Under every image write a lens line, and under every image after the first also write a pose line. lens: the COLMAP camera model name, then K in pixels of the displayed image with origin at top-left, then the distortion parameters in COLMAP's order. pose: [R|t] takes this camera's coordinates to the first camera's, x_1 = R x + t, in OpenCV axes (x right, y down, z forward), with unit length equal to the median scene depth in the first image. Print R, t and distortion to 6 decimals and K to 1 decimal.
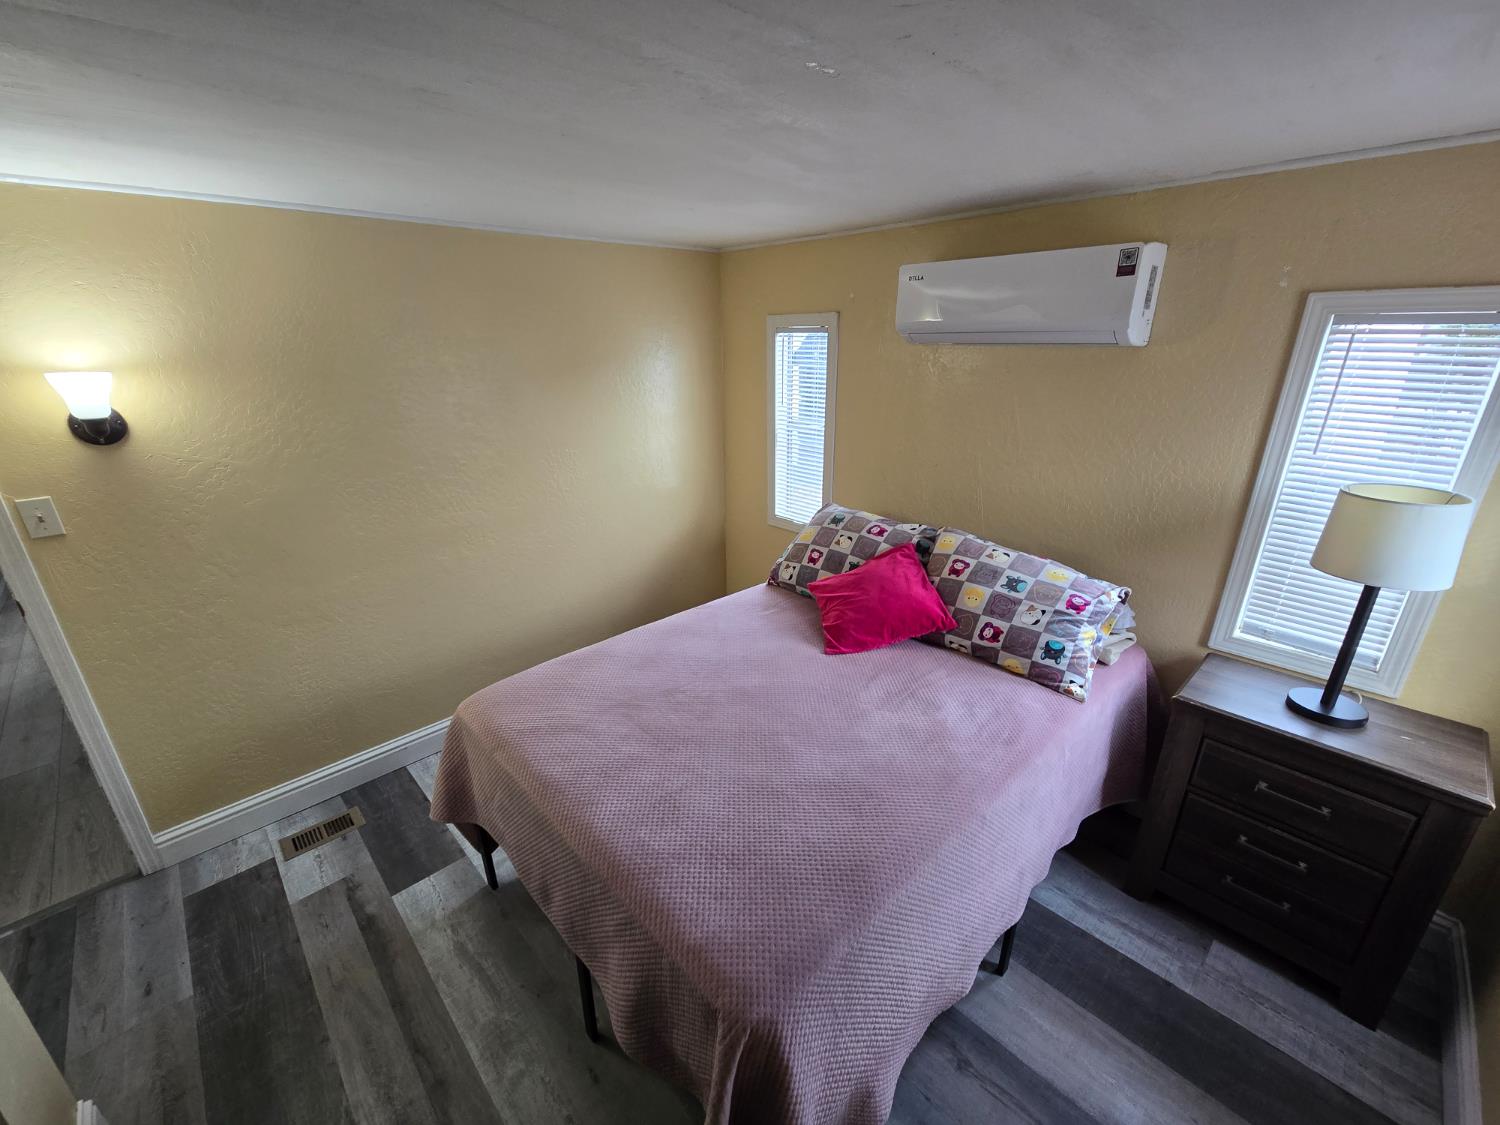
lens RADIAL K [[617.3, 0, 743.2], [0, 617.3, 575.2], [0, 0, 1]] dist [-0.003367, 0.005317]
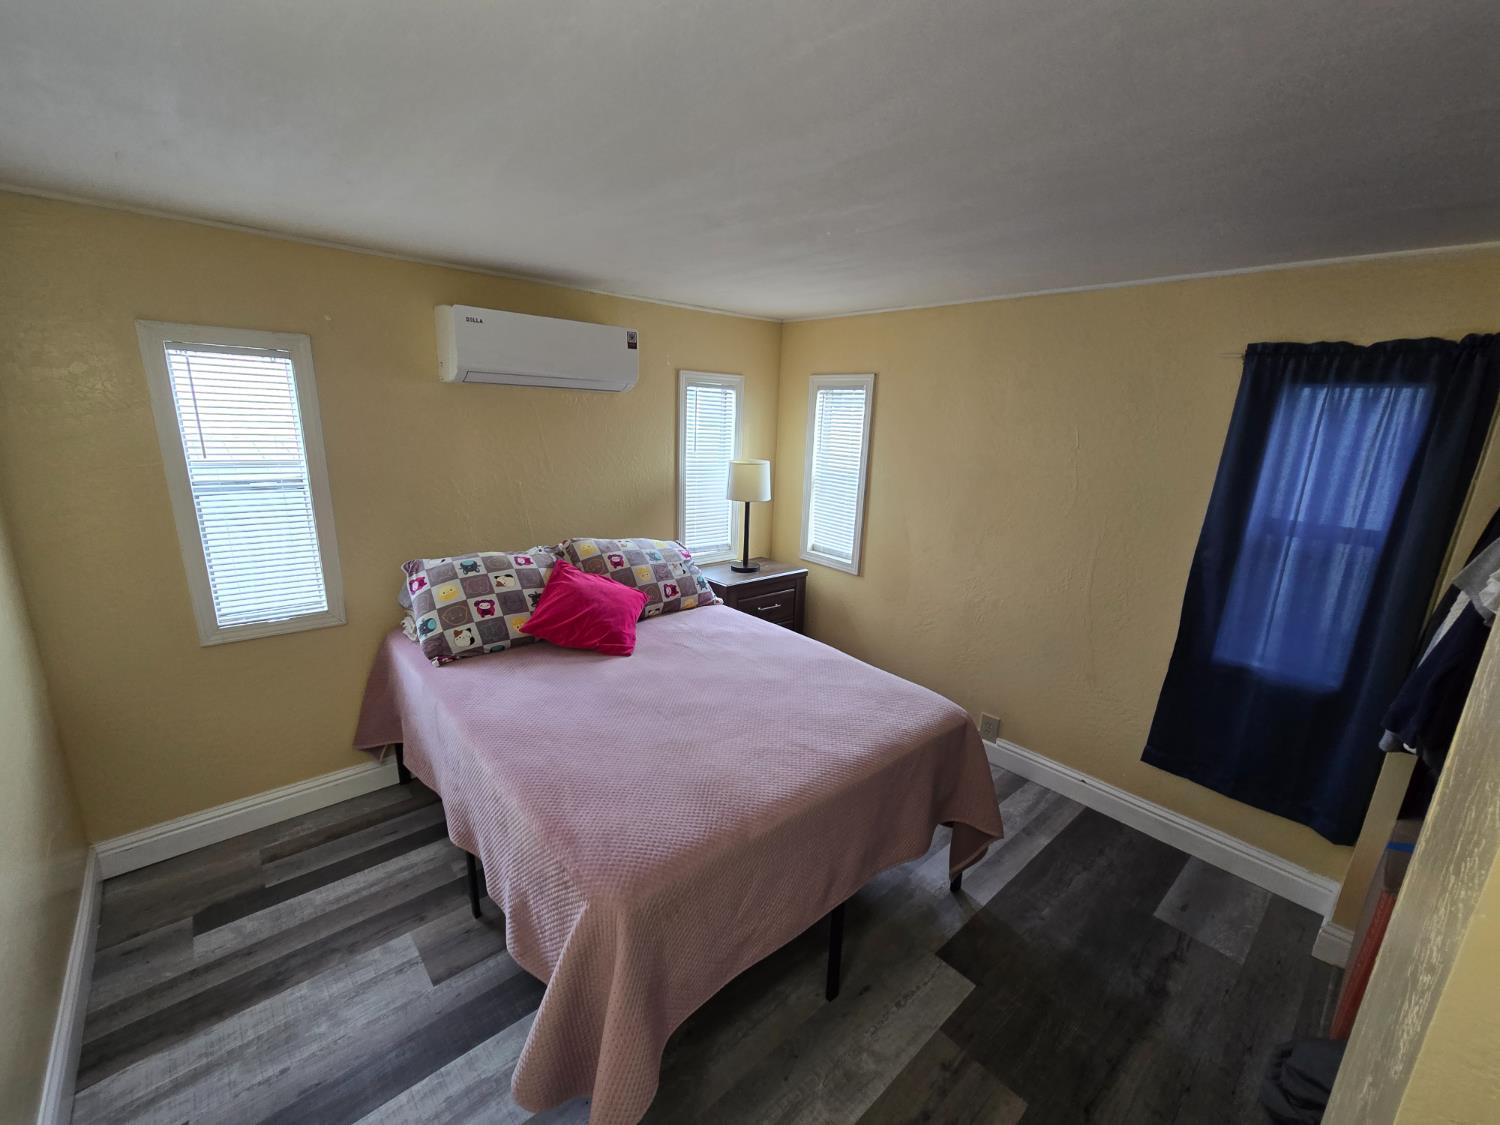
lens RADIAL K [[611.8, 0, 755.6], [0, 611.8, 564.7], [0, 0, 1]] dist [0.000937, 0.000130]
pose [[0.036860, -0.240418, 0.969969, -0.892668], [0.318483, 0.922843, 0.216634, -0.192520], [-0.947212, 0.300933, 0.110585, 0.620241]]
